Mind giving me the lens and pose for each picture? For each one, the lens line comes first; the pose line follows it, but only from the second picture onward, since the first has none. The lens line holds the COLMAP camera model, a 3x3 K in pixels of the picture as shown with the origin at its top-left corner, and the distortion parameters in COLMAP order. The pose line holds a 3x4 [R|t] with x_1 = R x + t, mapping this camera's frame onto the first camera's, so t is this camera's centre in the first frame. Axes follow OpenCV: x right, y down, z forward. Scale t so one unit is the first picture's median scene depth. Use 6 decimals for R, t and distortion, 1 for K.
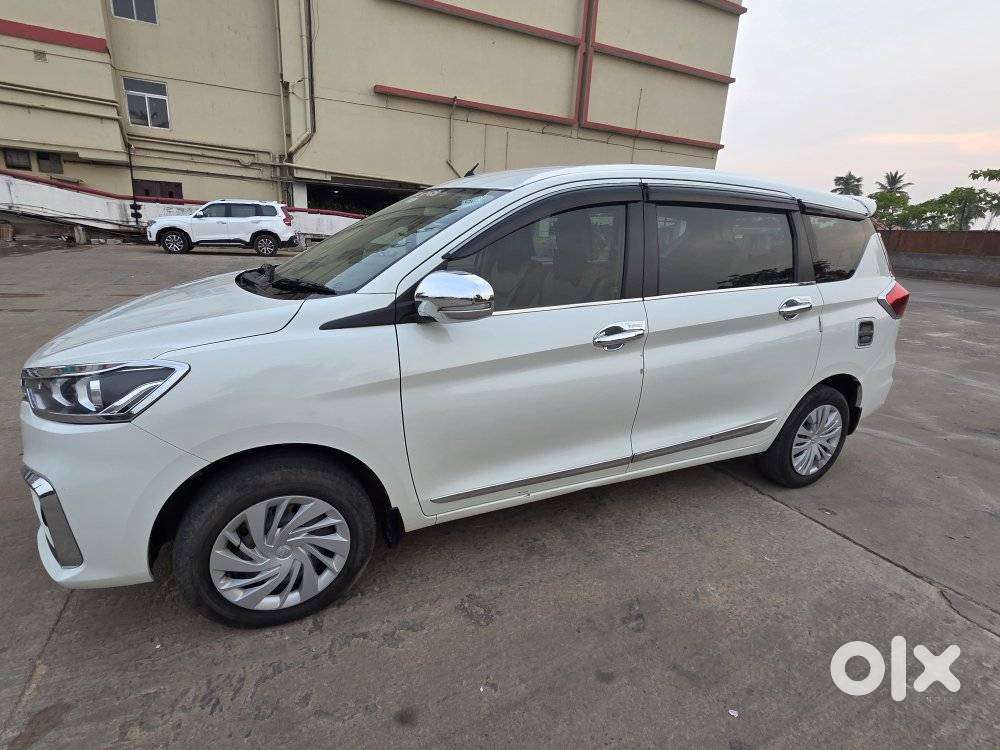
lens RADIAL K [[505.4, 0, 493.0], [0, 505.4, 374.5], [0, 0, 1]] dist [0.001525, 0.000133]
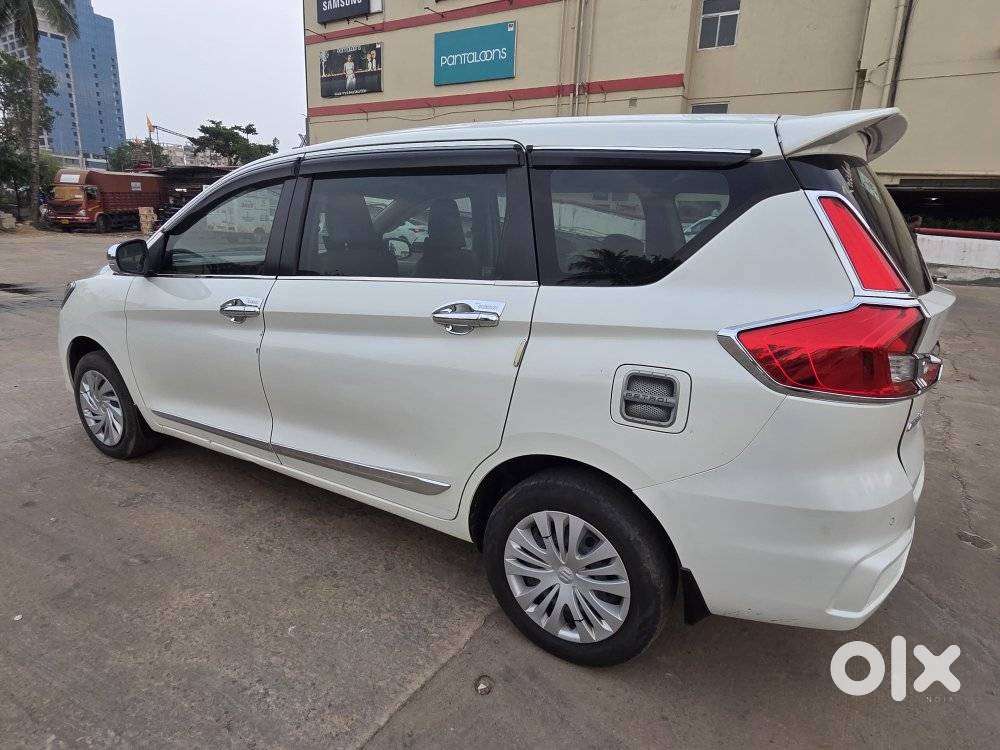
lens RADIAL K [[596.1, 0, 503.2], [0, 596.1, 377.0], [0, 0, 1]] dist [0.004904, -0.001907]
pose [[0.533326, 0.177322, -0.827116, 1.153988], [-0.240449, 0.969228, 0.052746, -0.100590], [0.811016, 0.170748, 0.559551, 0.583780]]
